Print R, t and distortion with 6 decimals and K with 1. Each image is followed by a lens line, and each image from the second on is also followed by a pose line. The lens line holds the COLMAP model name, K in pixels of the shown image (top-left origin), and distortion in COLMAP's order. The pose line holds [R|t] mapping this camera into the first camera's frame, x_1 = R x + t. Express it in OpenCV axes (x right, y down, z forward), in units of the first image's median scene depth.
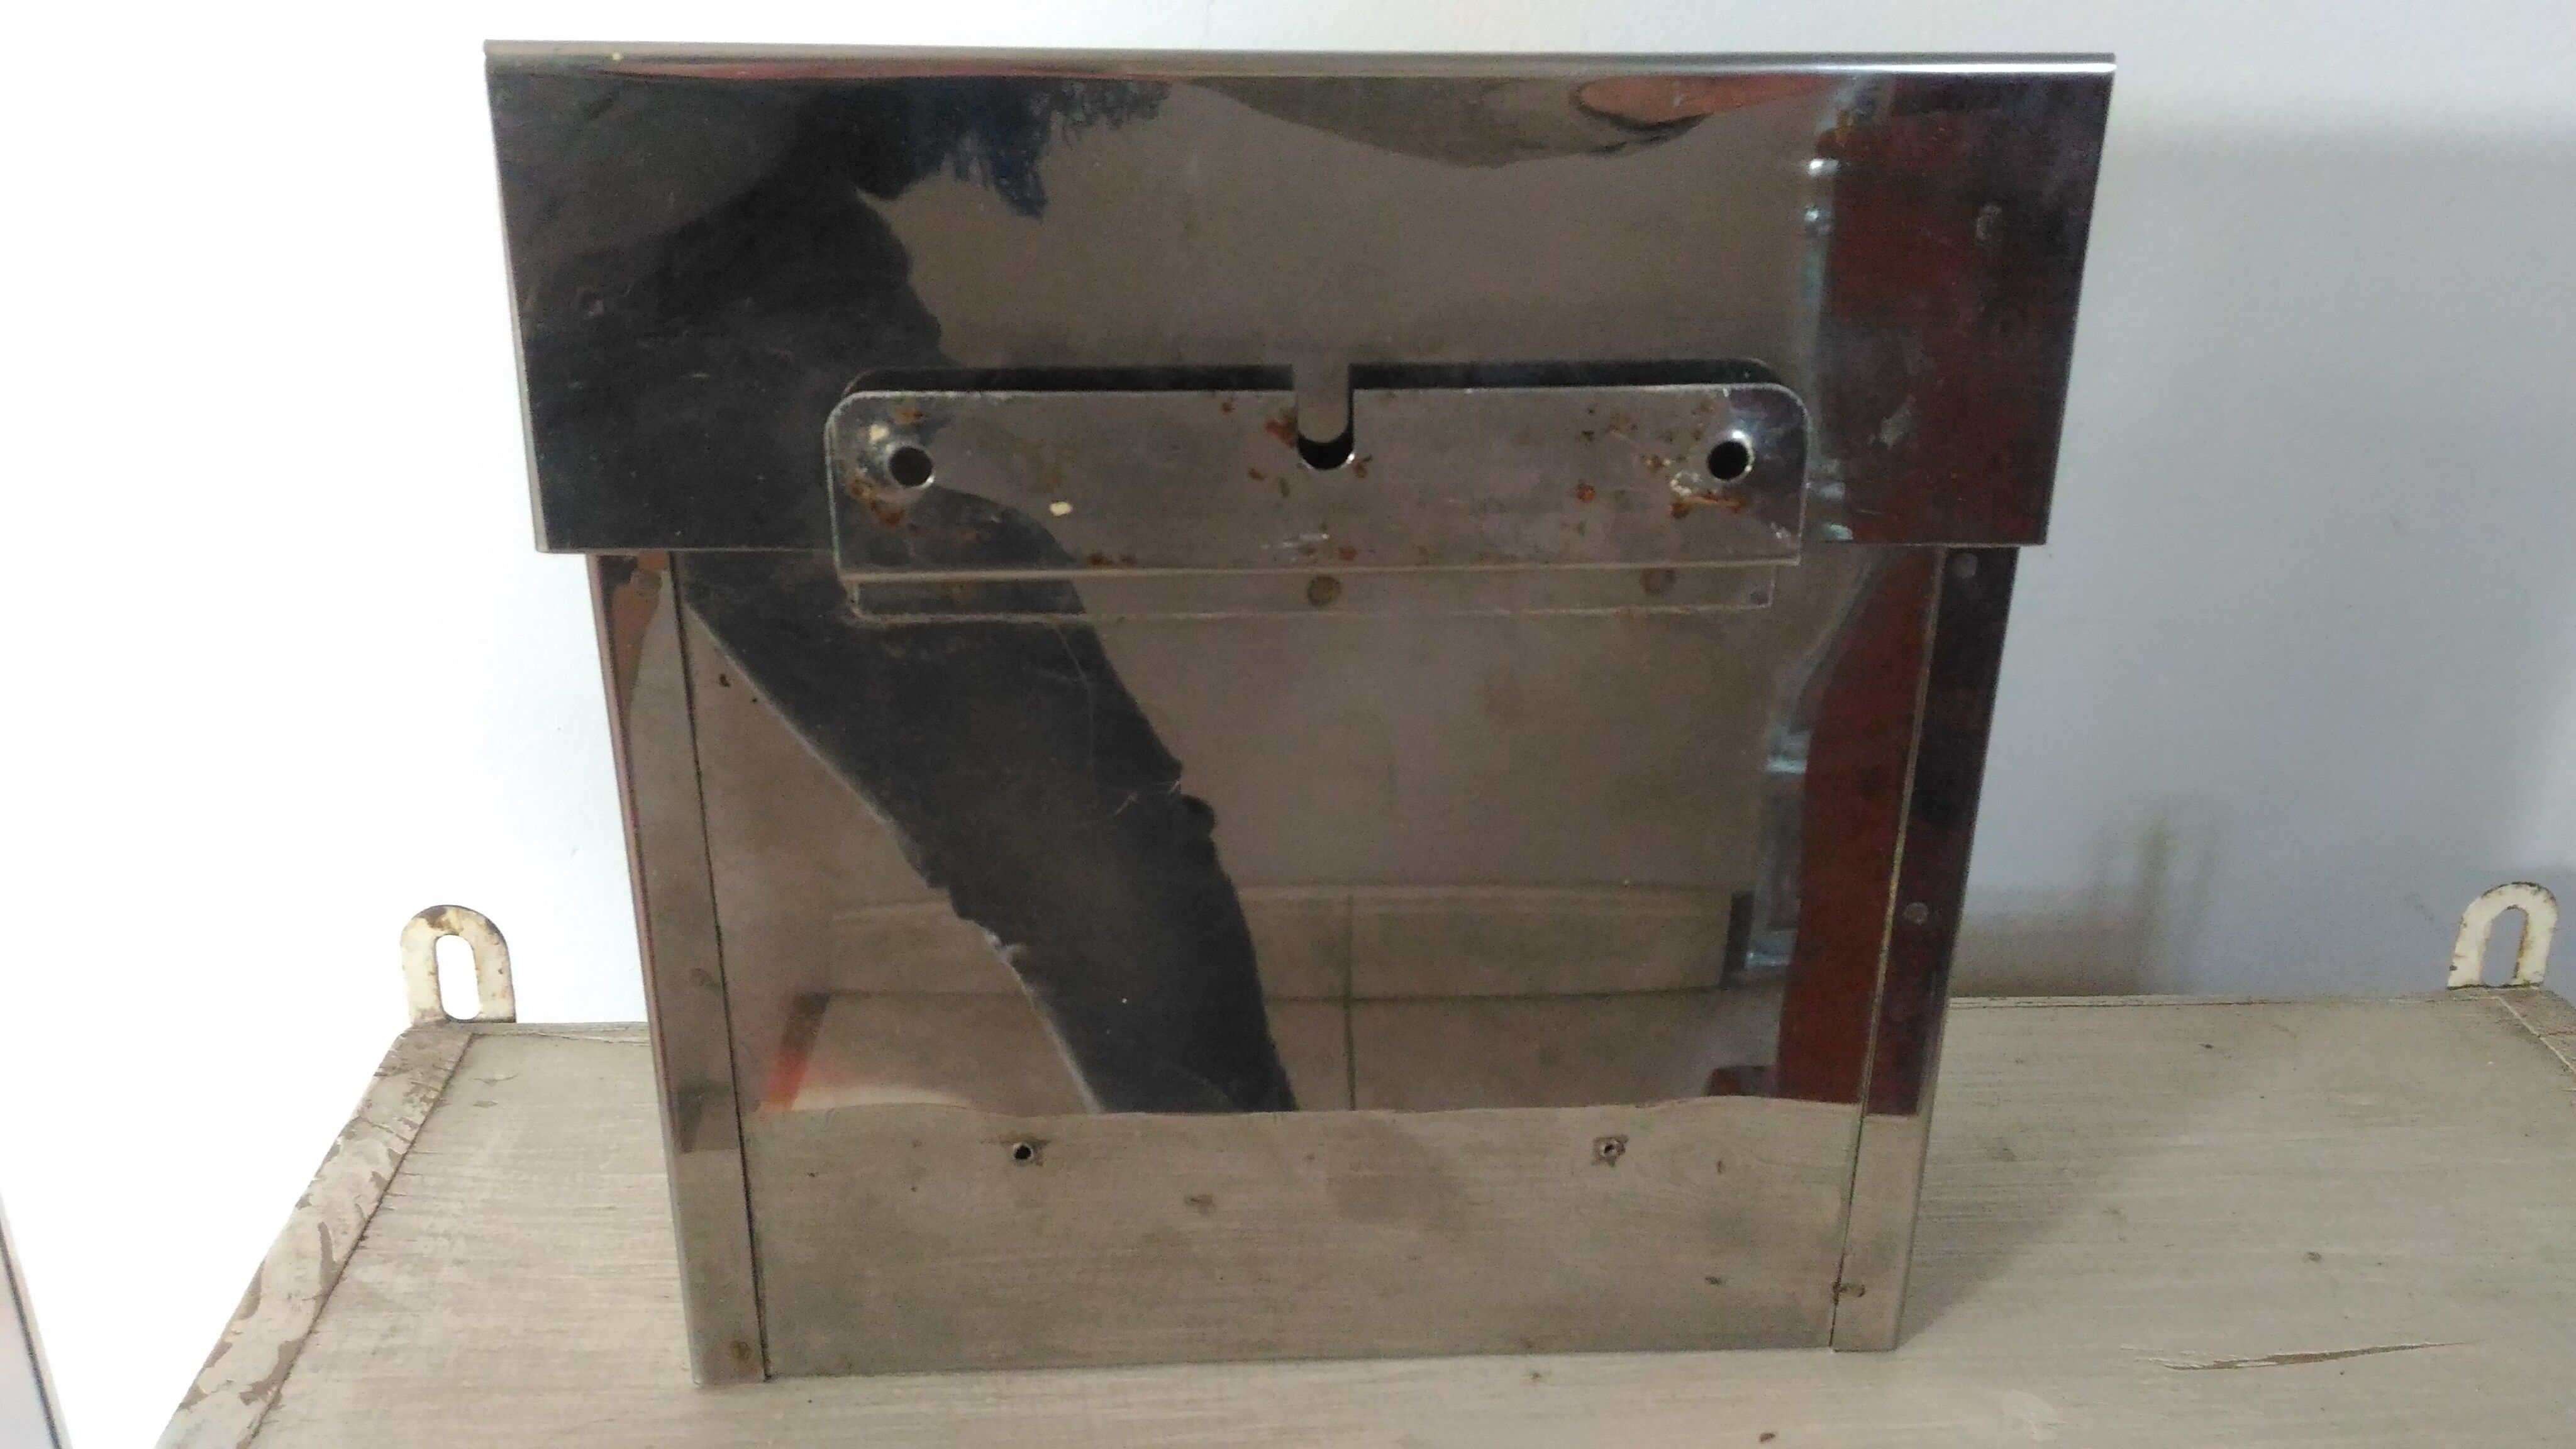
lens RADIAL K [[2187.0, 0, 1288.0], [0, 2187.0, 724.5], [0, 0, 1]] dist [0.008032, -0.077795]
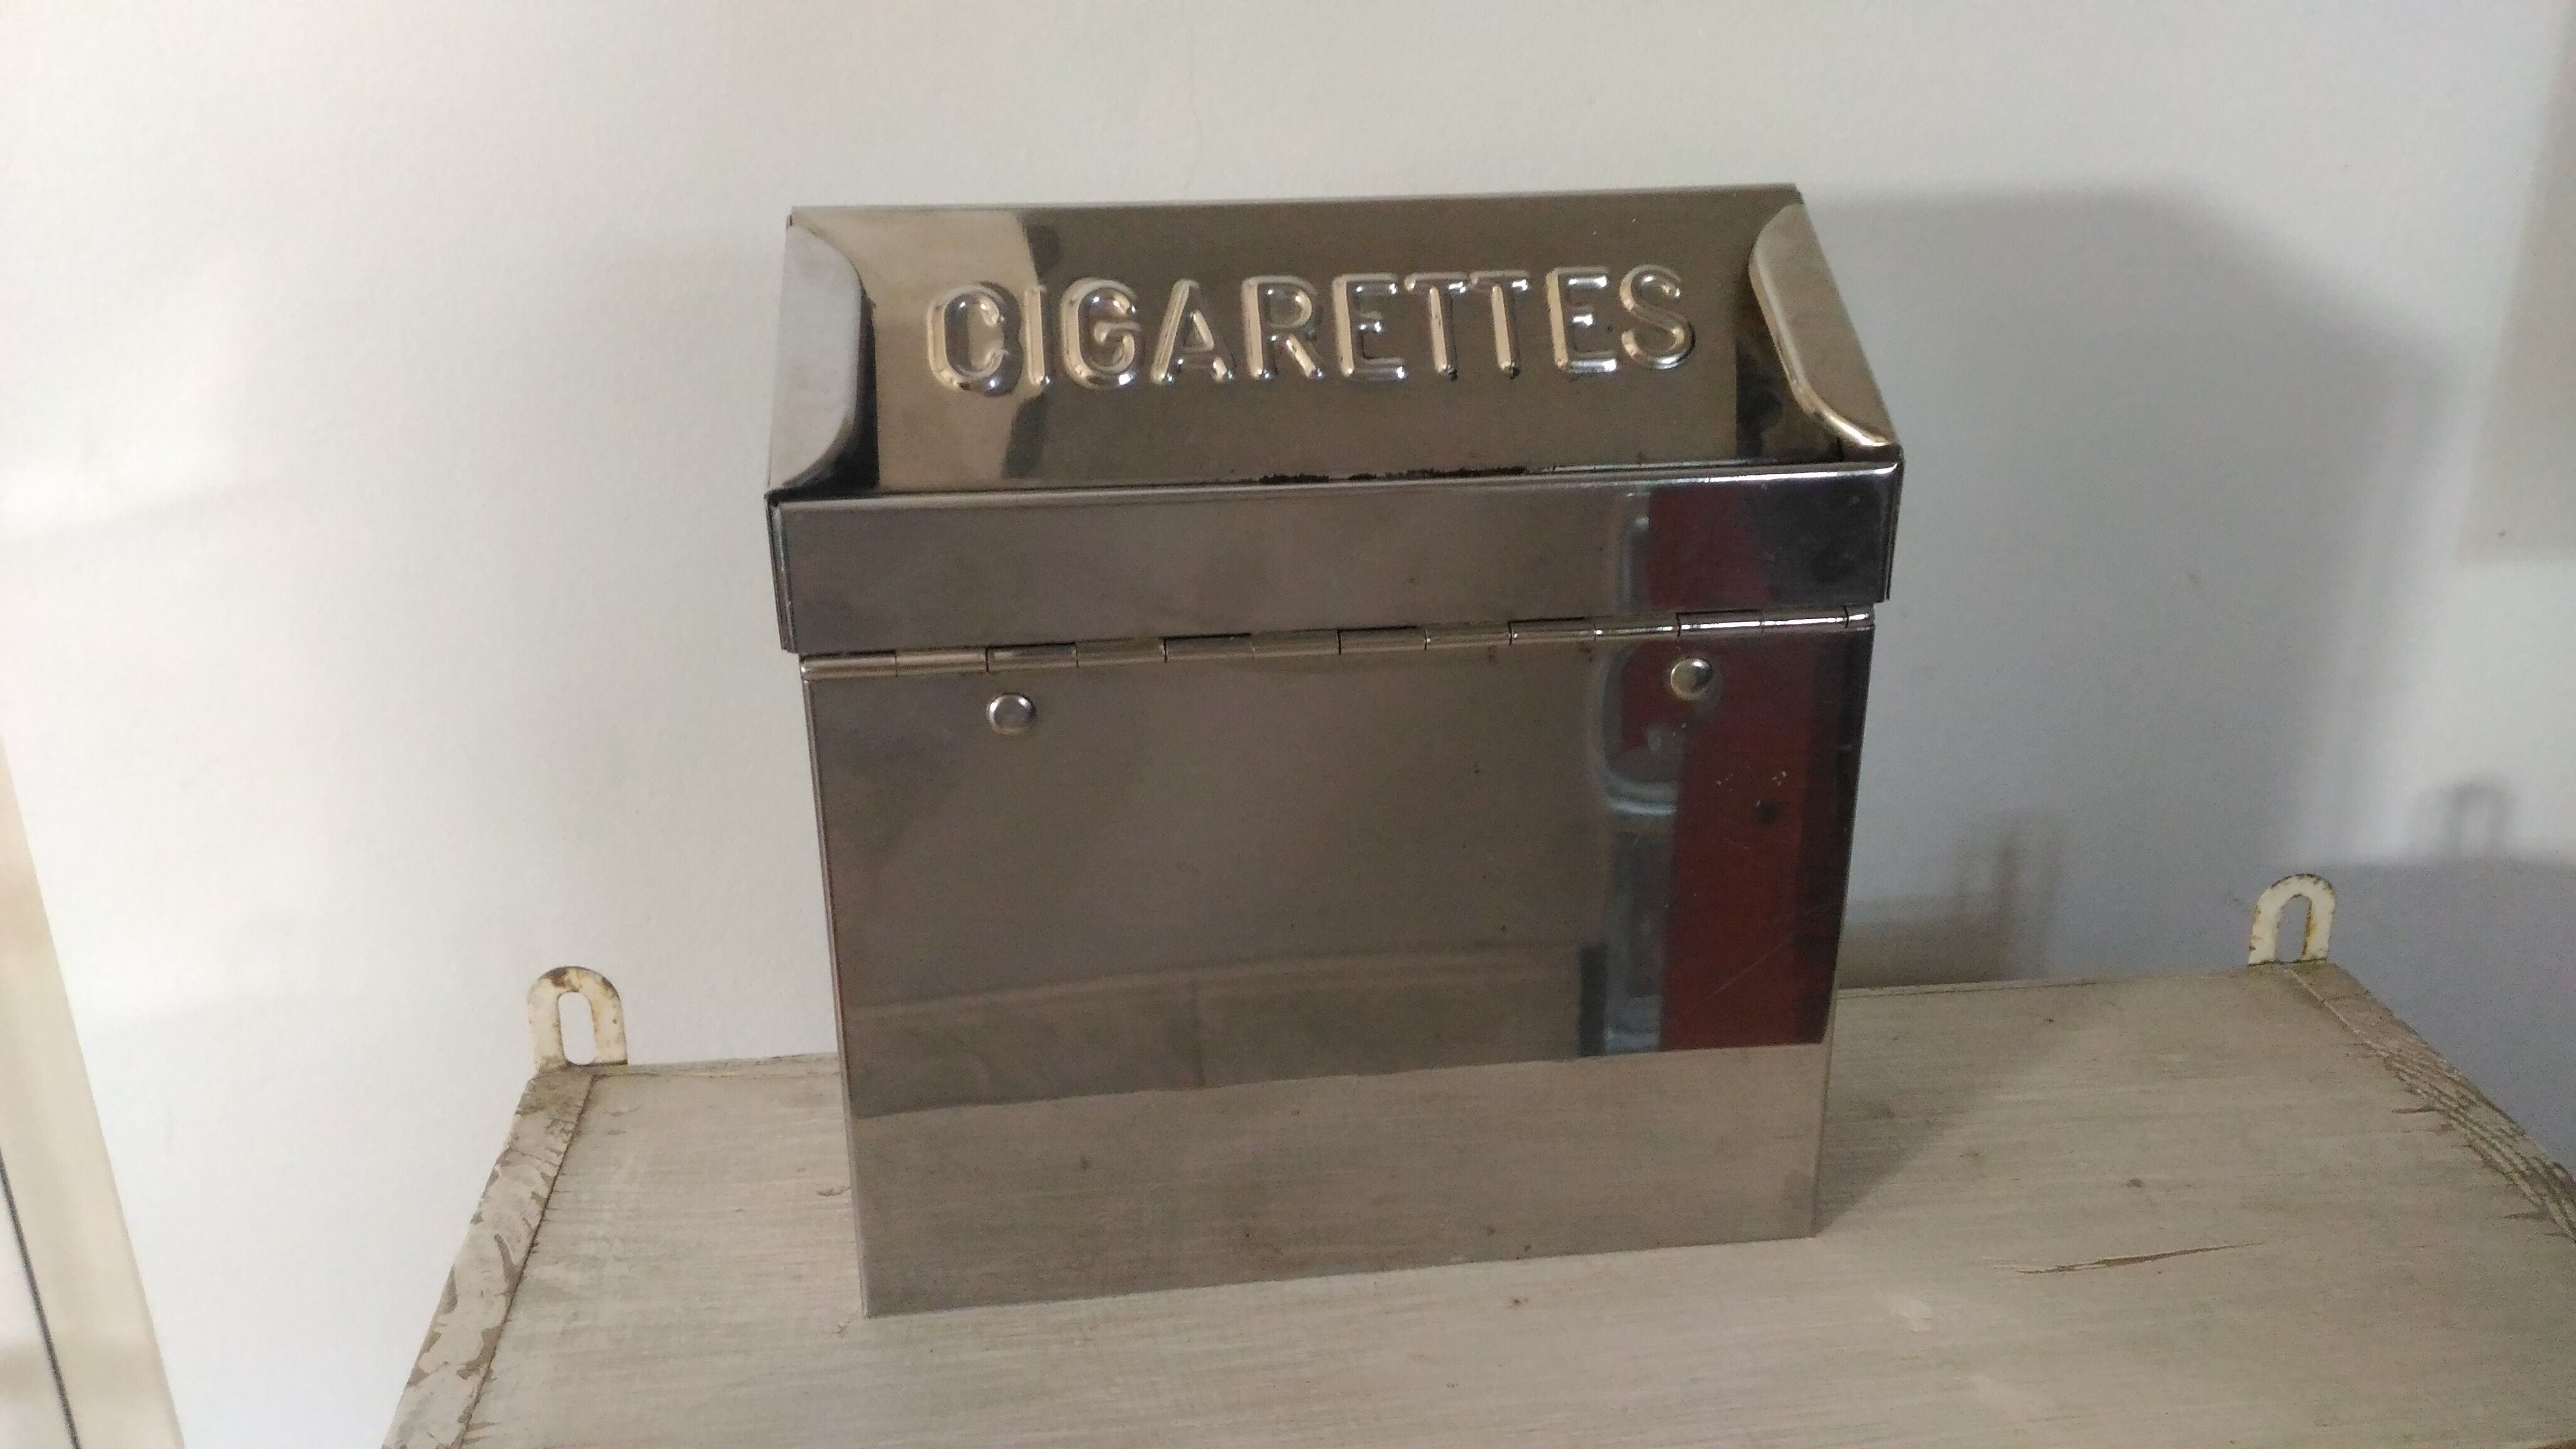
lens RADIAL K [[2187.0, 0, 1288.0], [0, 2187.0, 724.5], [0, 0, 1]] dist [0.008032, -0.077795]
pose [[0.998281, -0.038286, 0.044371, -0.050563], [0.039314, 0.998973, -0.022541, -0.005875], [-0.043462, 0.024246, 0.998761, -0.208484]]
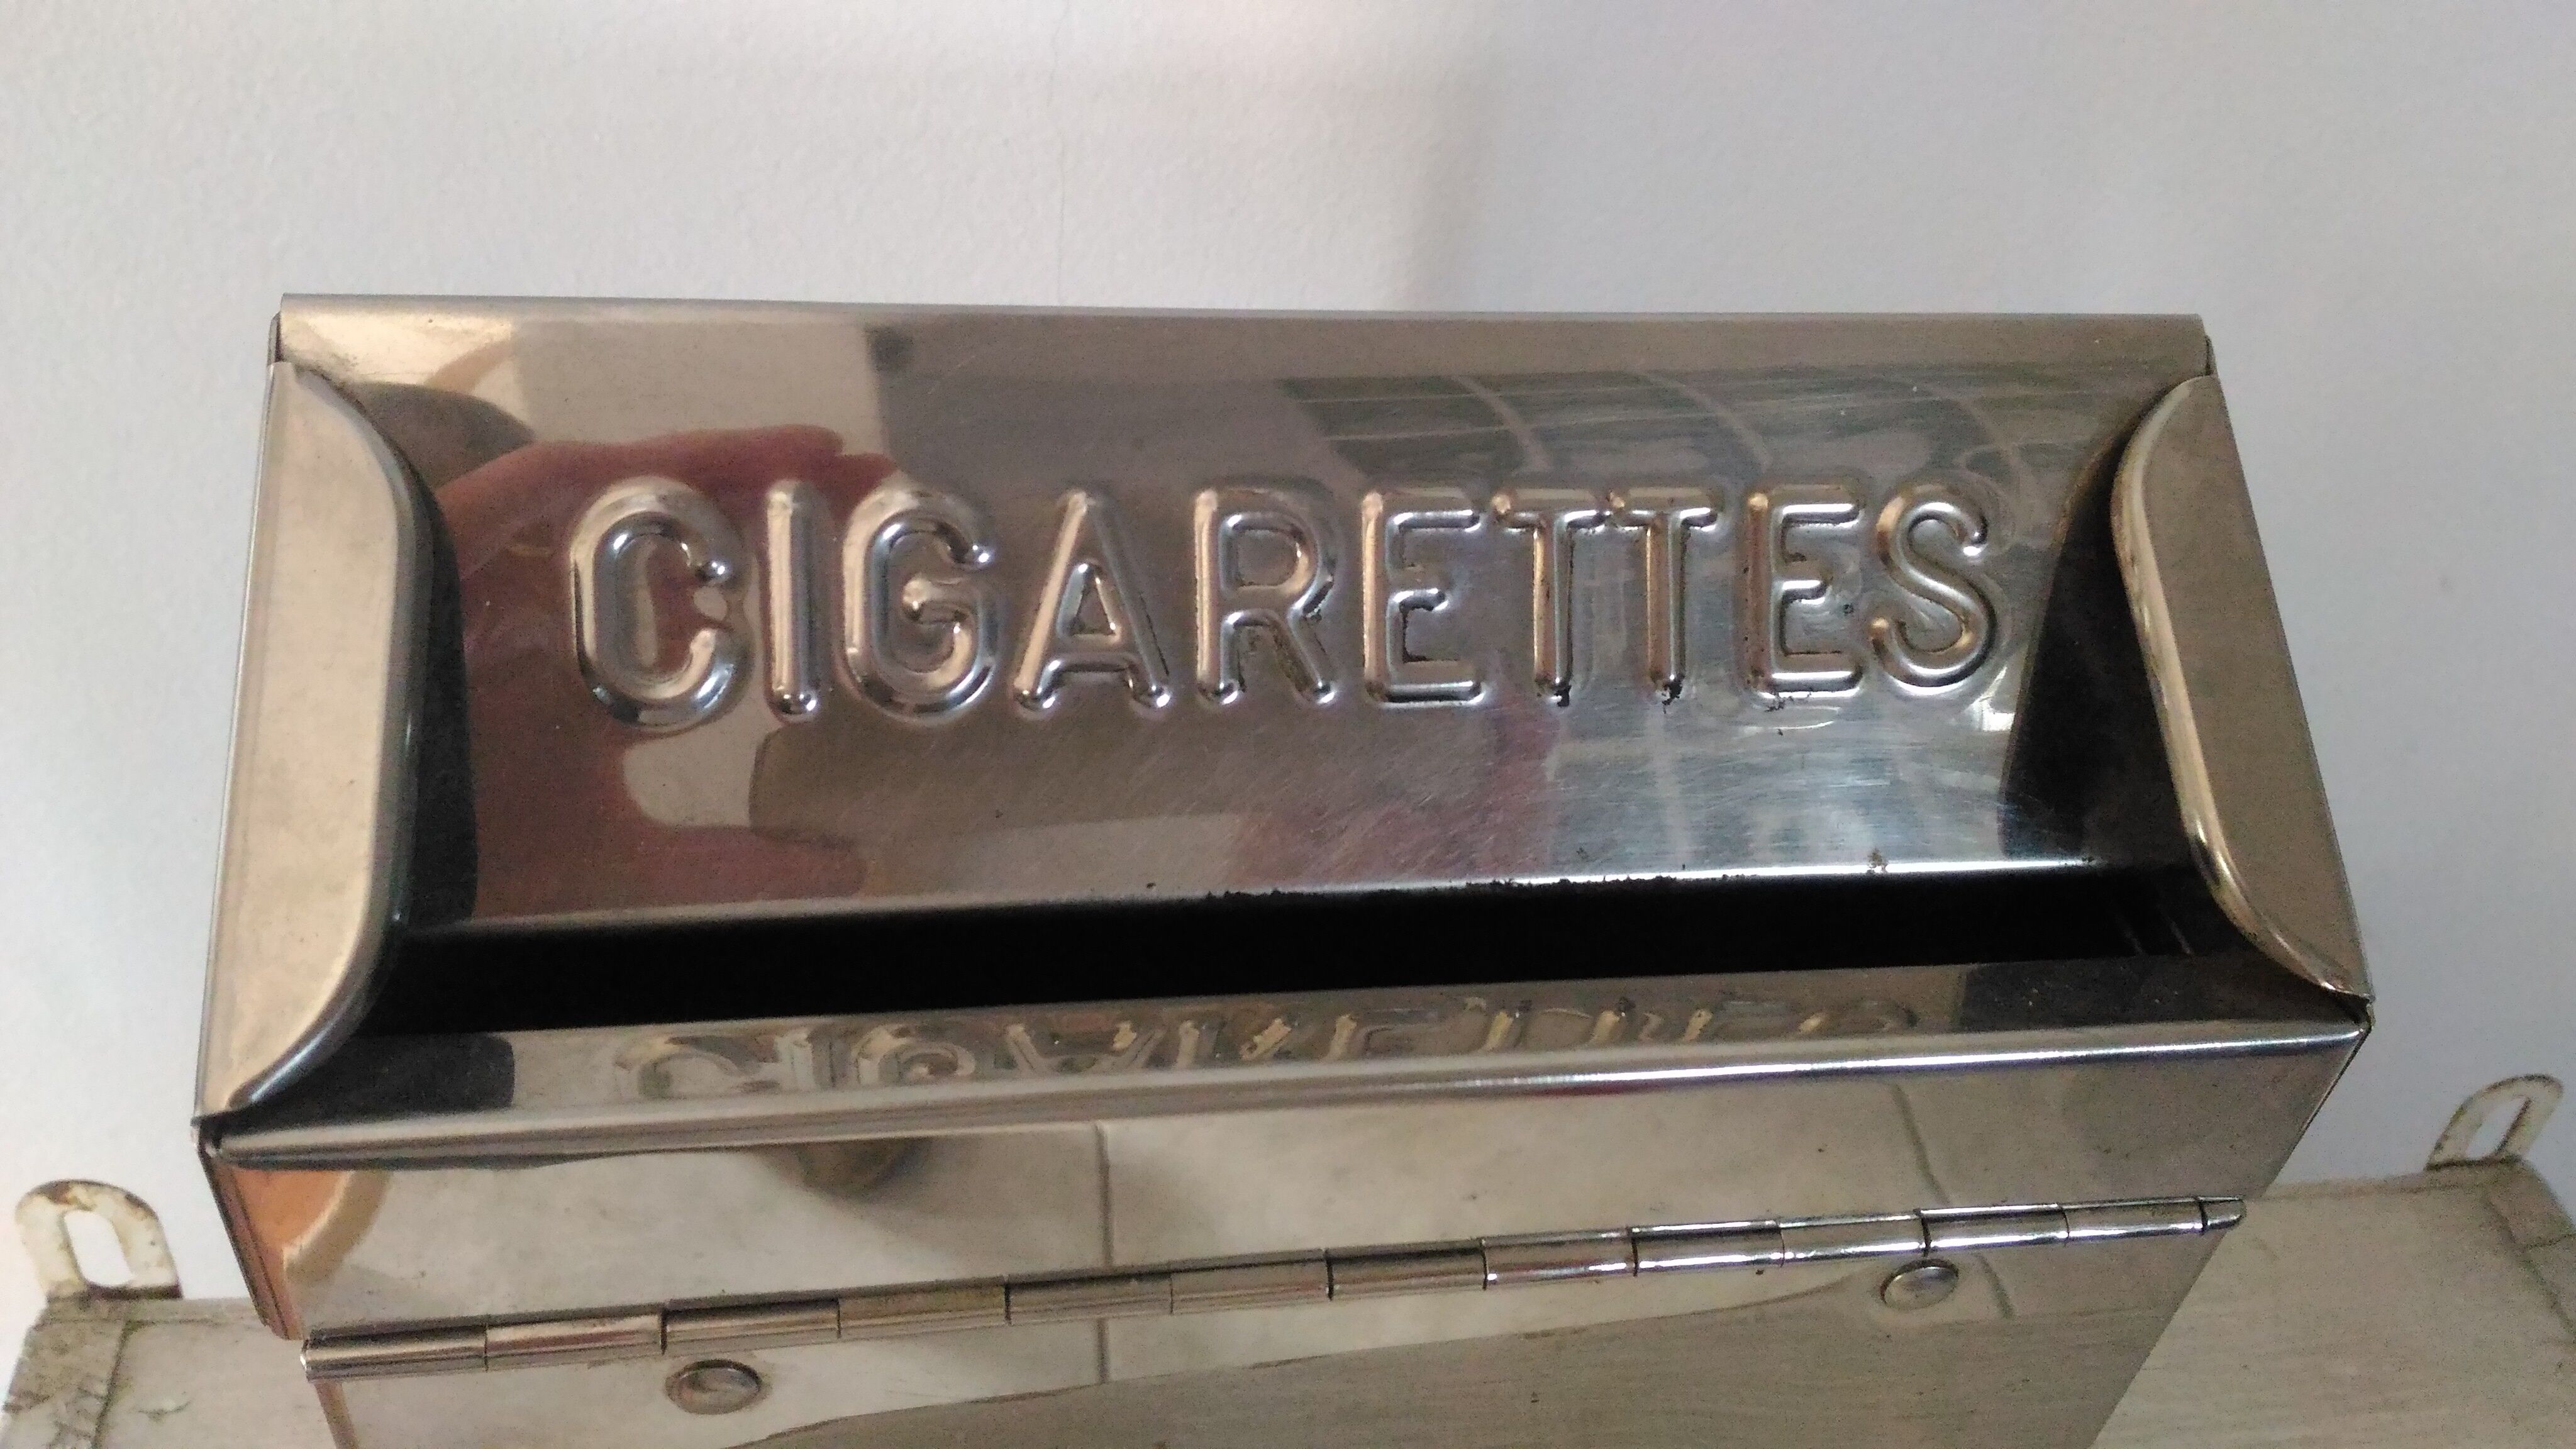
lens RADIAL K [[2187.0, 0, 1288.0], [0, 2187.0, 724.5], [0, 0, 1]] dist [0.008032, -0.077795]
pose [[0.991801, 0.004876, 0.127698, -0.061760], [-0.044011, 0.951173, 0.305505, -0.353346], [-0.119973, -0.308620, 0.943589, 0.297841]]
